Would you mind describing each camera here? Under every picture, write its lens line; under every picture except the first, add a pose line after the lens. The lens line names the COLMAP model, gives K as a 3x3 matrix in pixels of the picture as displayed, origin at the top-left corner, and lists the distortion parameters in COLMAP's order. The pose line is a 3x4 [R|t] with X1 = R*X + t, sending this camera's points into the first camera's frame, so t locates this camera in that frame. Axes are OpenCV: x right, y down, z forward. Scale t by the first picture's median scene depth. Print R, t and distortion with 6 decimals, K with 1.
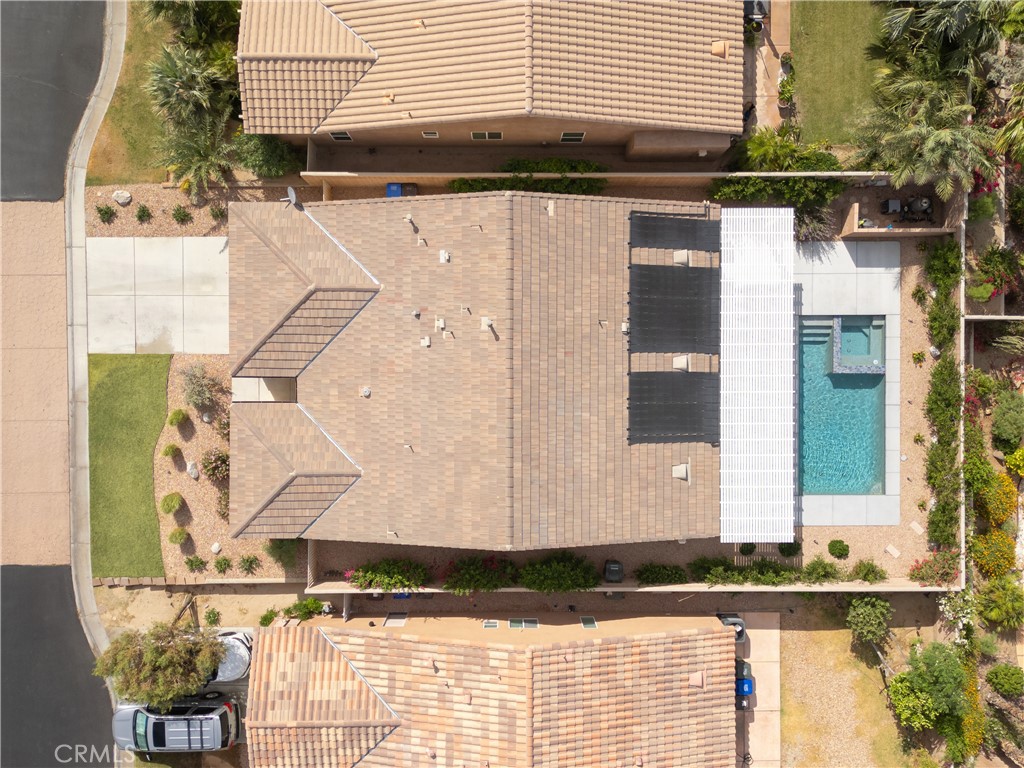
lens RADIAL K [[722.3, 0, 512.0], [0, 722.3, 384.0], [0, 0, 1]] dist [0.076834, -0.080332]
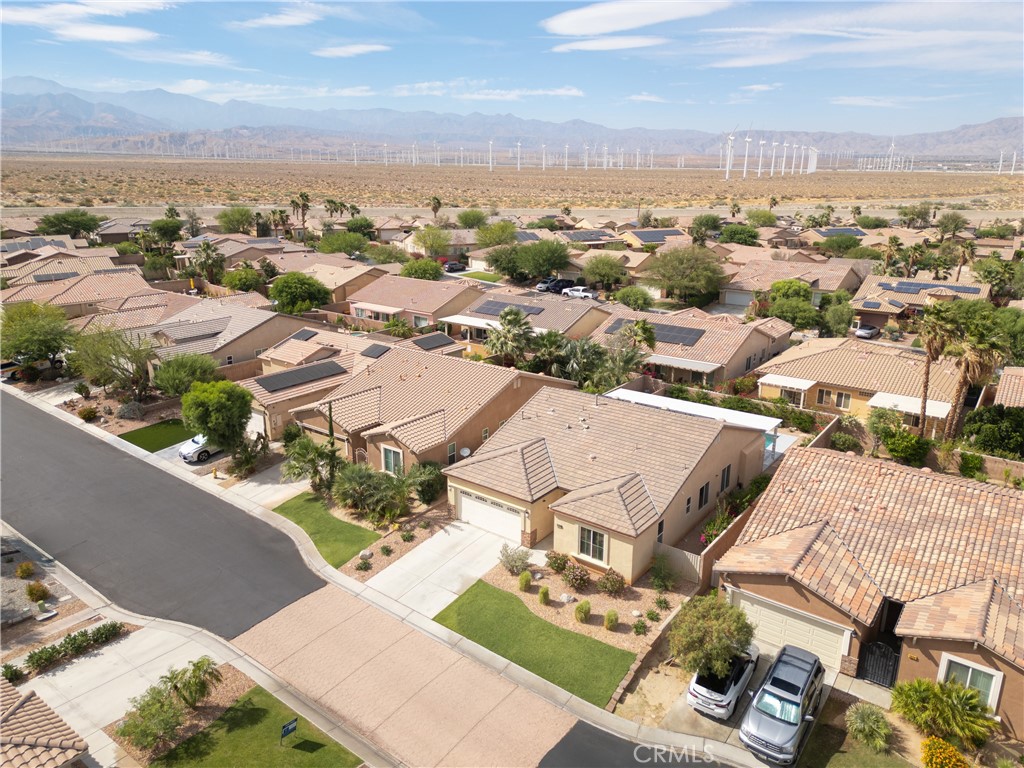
lens RADIAL K [[722.3, 0, 512.0], [0, 722.3, 384.0], [0, 0, 1]] dist [0.076834, -0.080332]
pose [[0.606660, -0.280474, 0.743840, -1.244299], [0.793141, 0.150263, -0.590211, 0.675782], [0.053768, 0.948027, 0.313614, 0.304862]]
